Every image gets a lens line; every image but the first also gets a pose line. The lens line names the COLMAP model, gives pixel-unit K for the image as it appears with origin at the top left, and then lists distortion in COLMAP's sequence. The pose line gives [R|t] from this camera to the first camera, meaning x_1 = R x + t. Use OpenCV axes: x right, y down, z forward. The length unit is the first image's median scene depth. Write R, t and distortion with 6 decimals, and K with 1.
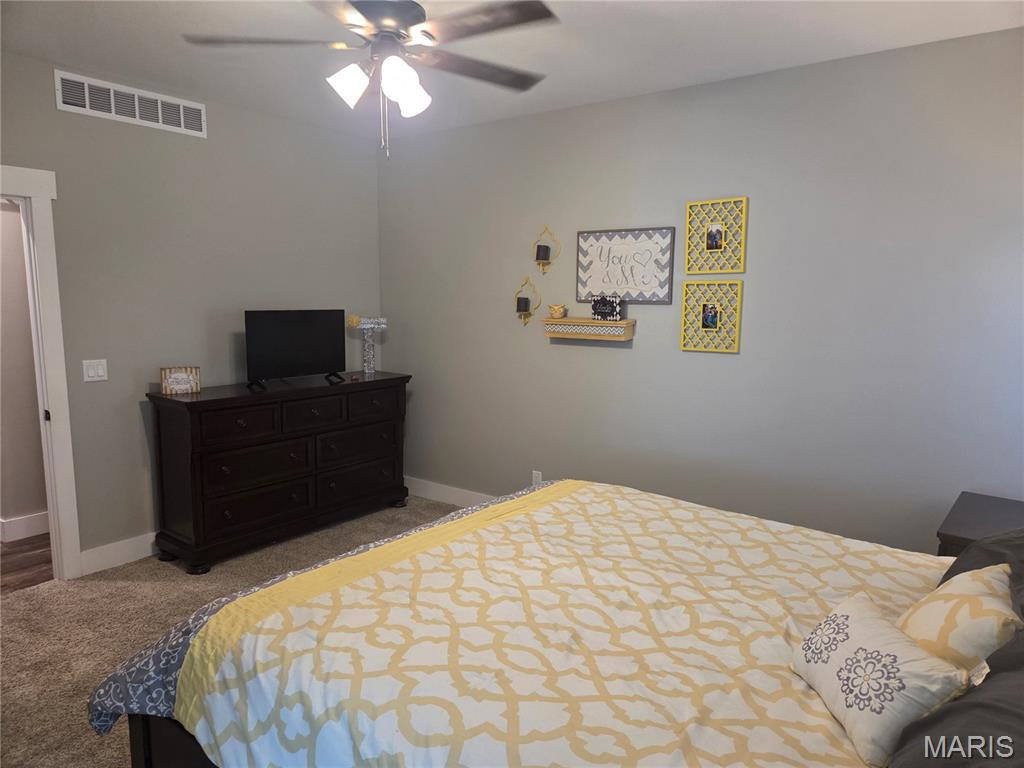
lens RADIAL K [[670.2, 0, 494.7], [0, 670.2, 377.6], [0, 0, 1]] dist [0.017918, -0.021293]
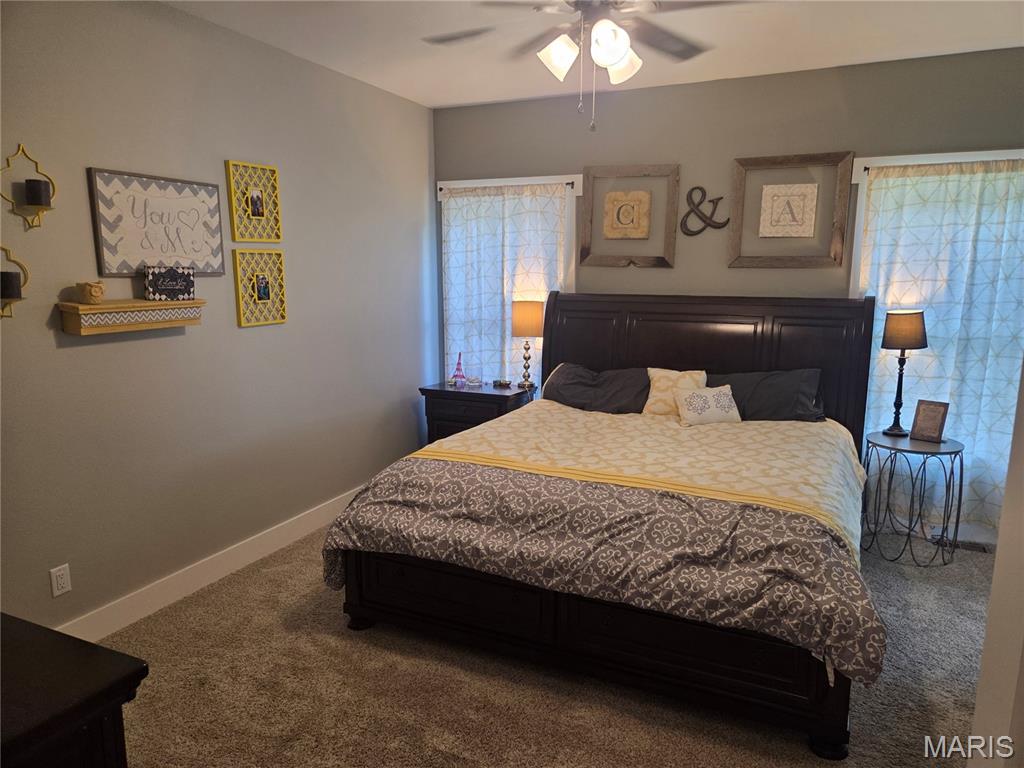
lens RADIAL K [[690.5, 0, 514.9], [0, 690.5, 388.4], [0, 0, 1]] dist [0.072607, -0.051825]
pose [[-0.214940, -0.180065, 0.959884, -0.682804], [0.121769, 0.970245, 0.209276, -0.107408], [-0.969006, 0.161866, -0.186618, 0.796209]]
